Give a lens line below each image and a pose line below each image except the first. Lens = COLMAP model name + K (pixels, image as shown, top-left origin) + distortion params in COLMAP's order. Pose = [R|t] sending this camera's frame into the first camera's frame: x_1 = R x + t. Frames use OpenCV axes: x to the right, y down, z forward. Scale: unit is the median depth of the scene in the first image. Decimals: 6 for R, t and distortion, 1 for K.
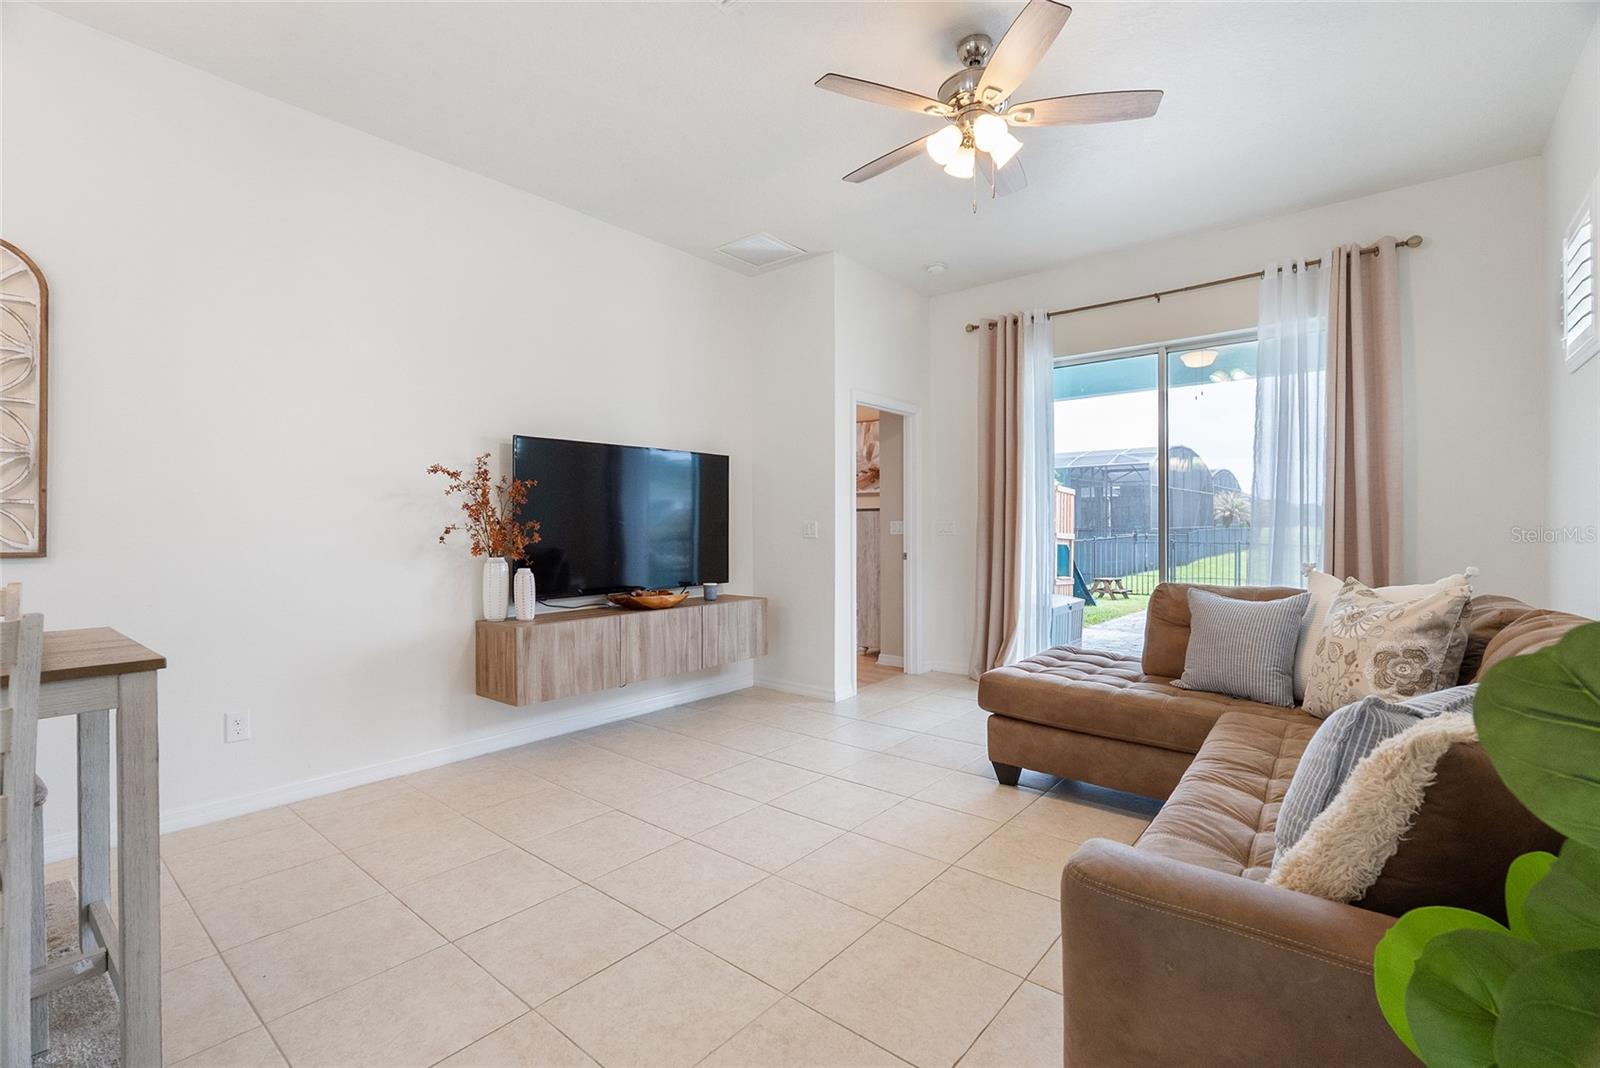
lens RADIAL K [[714.3, 0, 794.0], [0, 714.3, 526.3], [0, 0, 1]] dist [-0.012760, 0.003364]
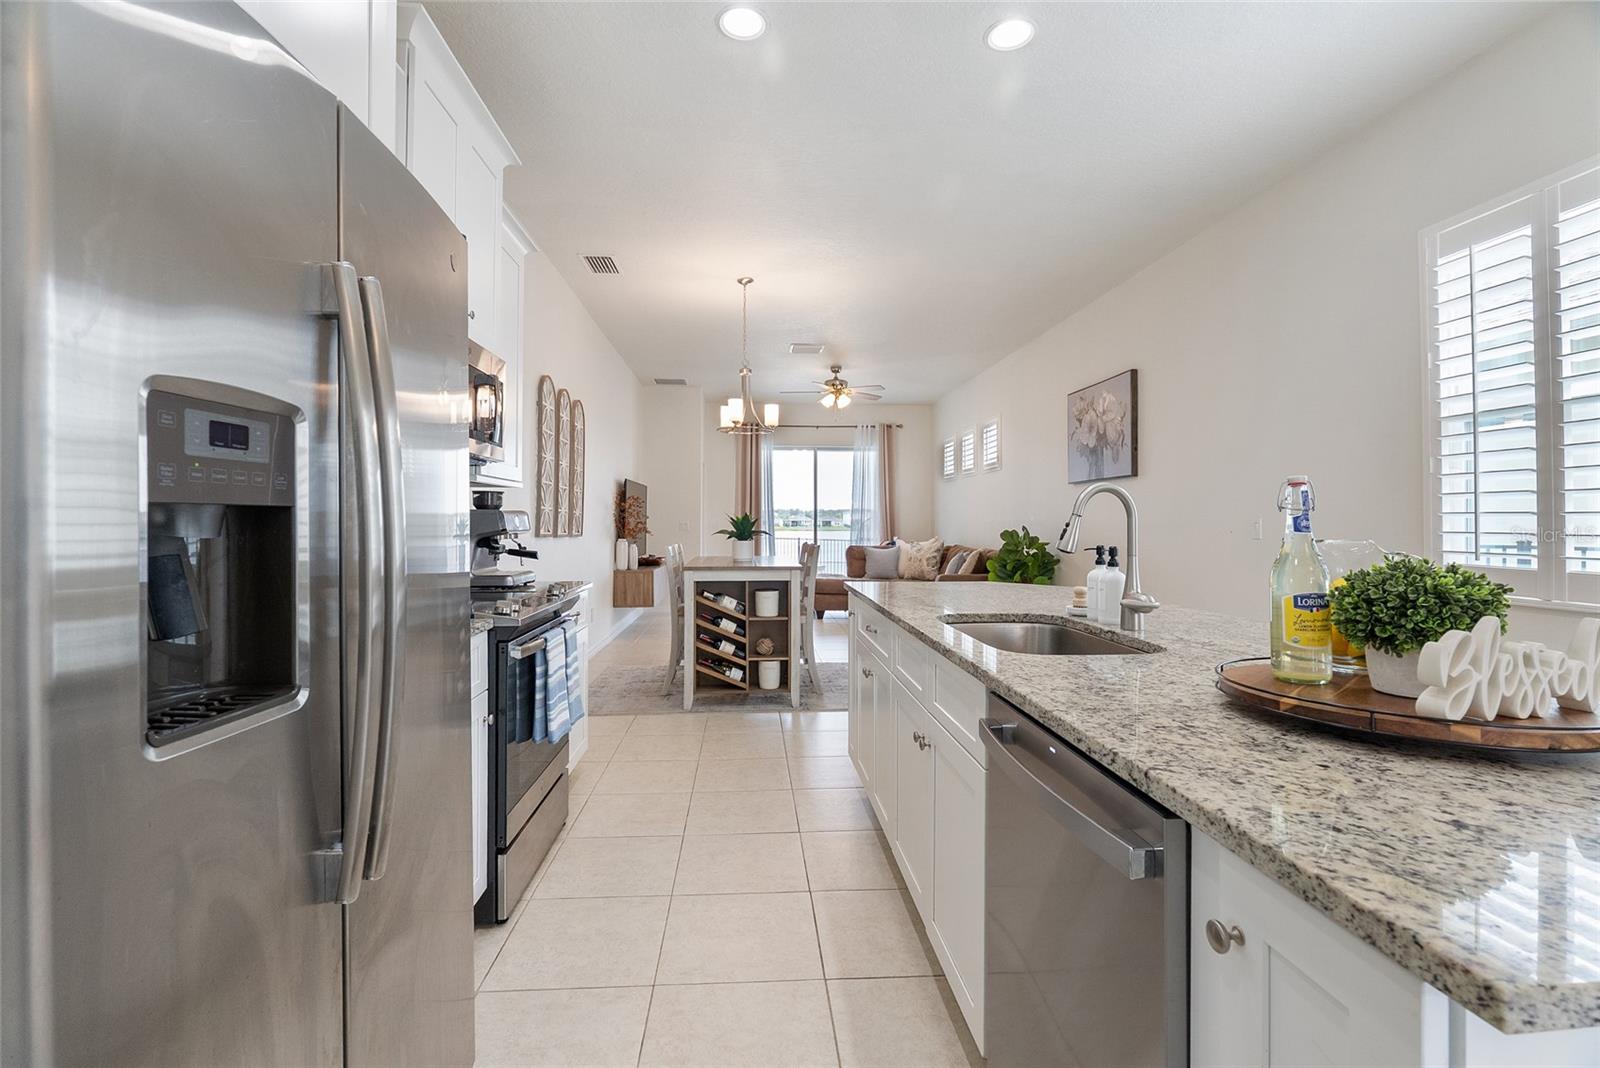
lens RADIAL K [[714.3, 0, 793.6], [0, 714.3, 517.7], [0, 0, 1]] dist [-0.012760, 0.003364]
pose [[0.720503, 0.010875, 0.693366, -1.464907], [-0.003870, 0.999925, -0.011661, 0.004245], [-0.693441, 0.005718, 0.720491, -0.795664]]
